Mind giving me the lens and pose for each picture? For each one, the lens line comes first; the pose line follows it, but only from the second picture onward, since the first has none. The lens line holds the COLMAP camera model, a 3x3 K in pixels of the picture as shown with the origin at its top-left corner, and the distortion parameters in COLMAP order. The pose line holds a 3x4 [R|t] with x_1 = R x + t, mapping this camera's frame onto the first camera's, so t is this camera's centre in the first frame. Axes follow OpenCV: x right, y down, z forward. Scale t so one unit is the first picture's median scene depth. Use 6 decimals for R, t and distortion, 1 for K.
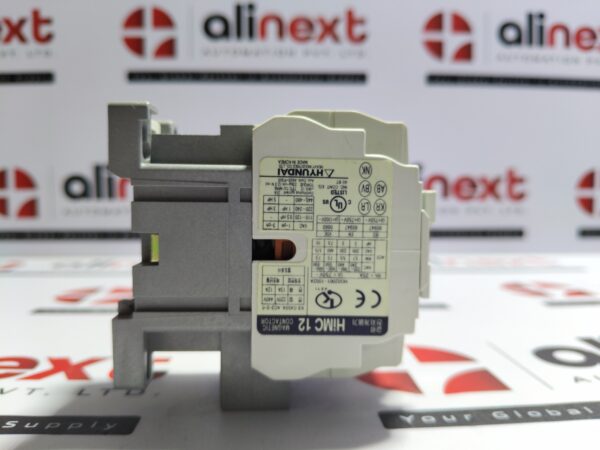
lens RADIAL K [[477.1, 0, 300.8], [0, 477.1, 225.5], [0, 0, 1]] dist [-0.052445, -0.026610]
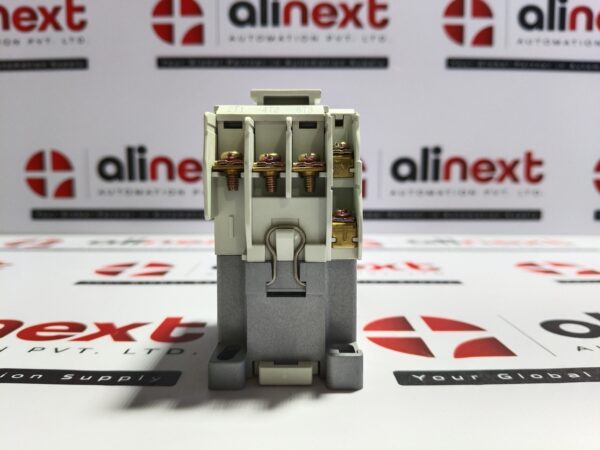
lens RADIAL K [[471.8, 0, 301.1], [0, 471.8, 225.1], [0, 0, 1]] dist [-0.053521, -0.010871]
pose [[0.999034, 0.006734, -0.043432, -0.002976], [-0.005109, 0.999287, 0.037420, 0.004318], [0.043653, -0.037162, 0.998355, -0.040782]]
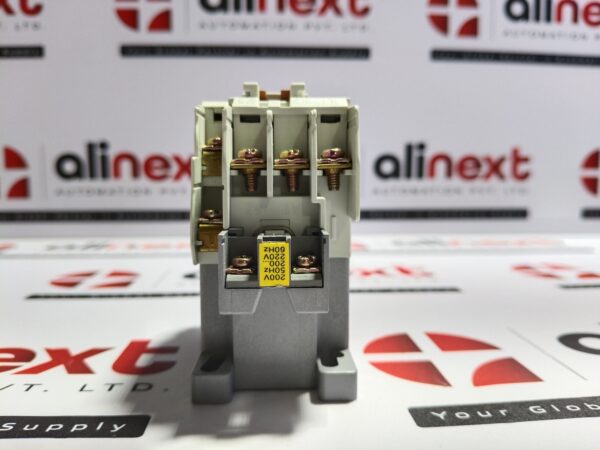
lens RADIAL K [[474.8, 0, 300.5], [0, 474.8, 224.8], [0, 0, 1]] dist [-0.056247, -0.015397]
pose [[0.999825, -0.001357, 0.018638, -0.026313], [0.000589, 0.999153, 0.041149, -0.001364], [-0.018679, -0.041131, 0.998979, 0.039089]]
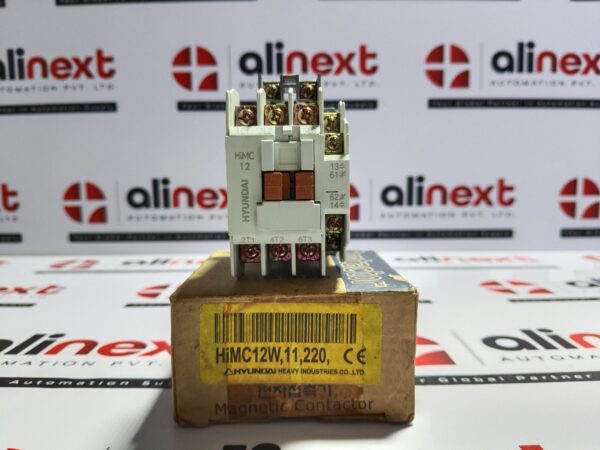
lens RADIAL K [[470.0, 0, 300.0], [0, 470.0, 220.0], [0, 0, 1]] dist [0.003479, -0.089265]
pose [[0.998673, -0.004890, -0.051262, 0.006545], [0.006783, 0.999299, 0.036816, -0.085830], [0.051046, -0.037114, 0.998006, -0.254564]]
